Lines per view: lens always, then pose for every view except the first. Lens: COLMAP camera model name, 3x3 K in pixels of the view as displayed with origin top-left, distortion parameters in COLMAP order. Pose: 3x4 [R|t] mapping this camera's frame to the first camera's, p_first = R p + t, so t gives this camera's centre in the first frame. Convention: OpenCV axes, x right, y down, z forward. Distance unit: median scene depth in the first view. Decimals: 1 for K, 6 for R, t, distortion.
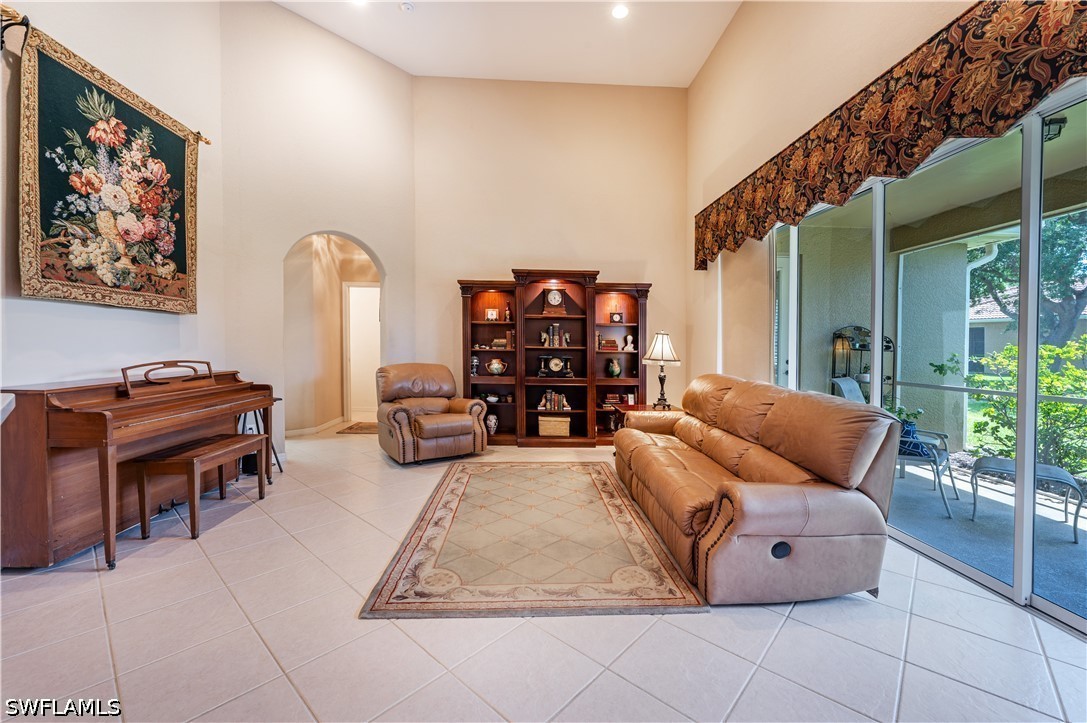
lens RADIAL K [[445.7, 0, 549.2], [0, 445.7, 349.2], [0, 0, 1]] dist [-0.000820, 0.000124]
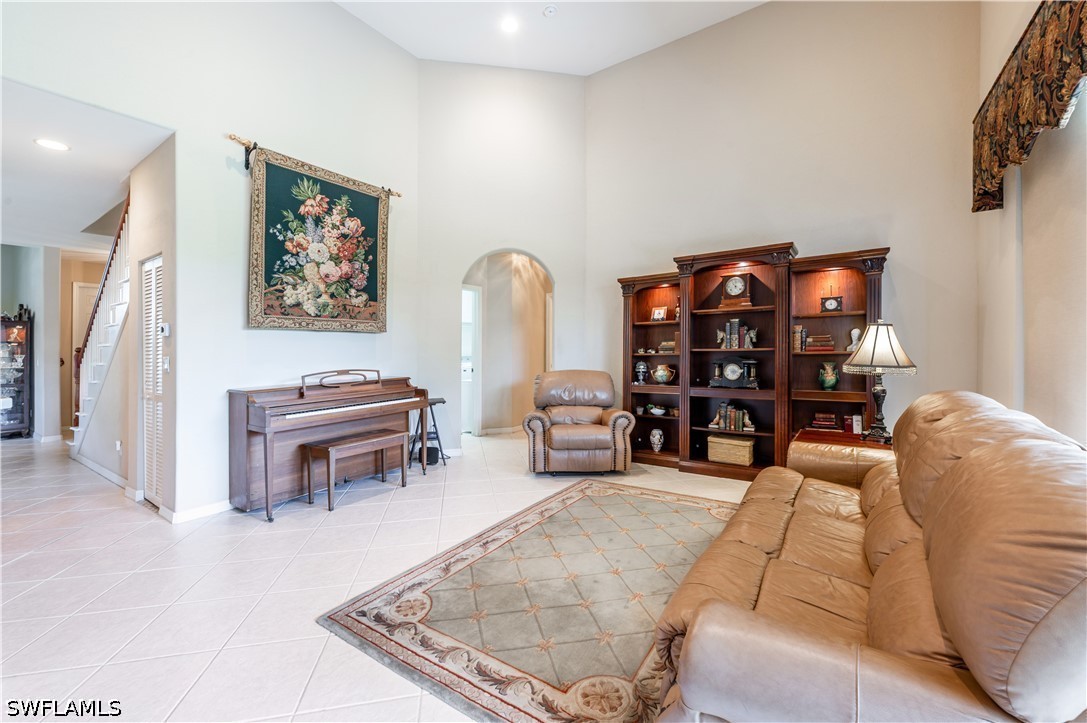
lens RADIAL K [[445.7, 0, 552.5], [0, 445.7, 351.2], [0, 0, 1]] dist [-0.000820, 0.000124]
pose [[0.791618, -0.025272, -0.610494, 0.300223], [0.023370, 0.999665, -0.011078, 0.000174], [0.610569, -0.005498, 0.791944, 0.236397]]
